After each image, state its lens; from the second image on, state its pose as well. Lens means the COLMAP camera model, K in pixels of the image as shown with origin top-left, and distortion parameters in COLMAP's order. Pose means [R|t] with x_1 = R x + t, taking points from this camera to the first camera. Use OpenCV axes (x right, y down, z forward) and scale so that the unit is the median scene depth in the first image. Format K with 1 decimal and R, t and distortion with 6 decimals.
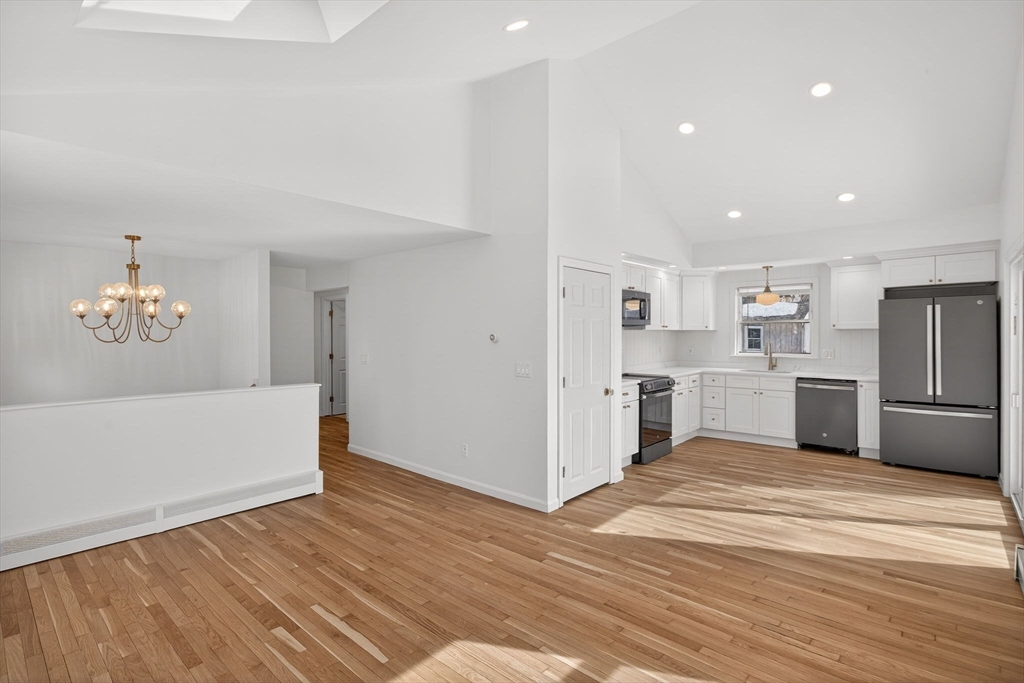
lens RADIAL K [[477.0, 0, 517.1], [0, 477.0, 328.7], [0, 0, 1]] dist [-0.001515, 0.000037]
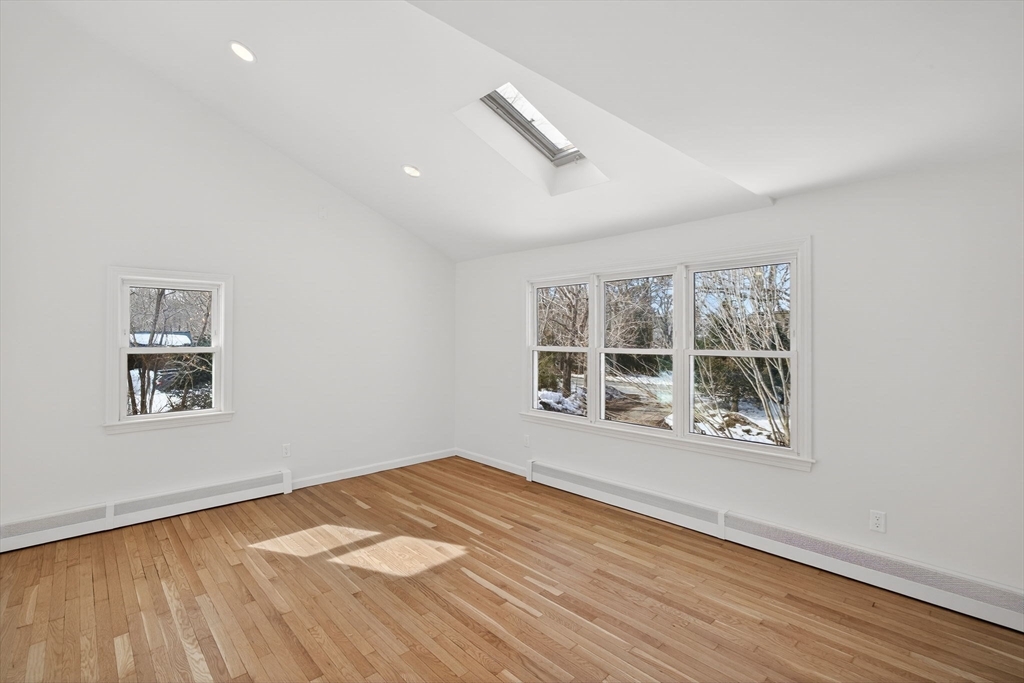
lens RADIAL K [[477.0, 0, 517.1], [0, 477.0, 328.7], [0, 0, 1]] dist [-0.001515, 0.000037]
pose [[-0.994752, 0.005291, 0.102179, -0.181672], [0.003793, 0.999883, -0.014847, 0.006659], [-0.102246, -0.014381, -0.994655, 0.742545]]
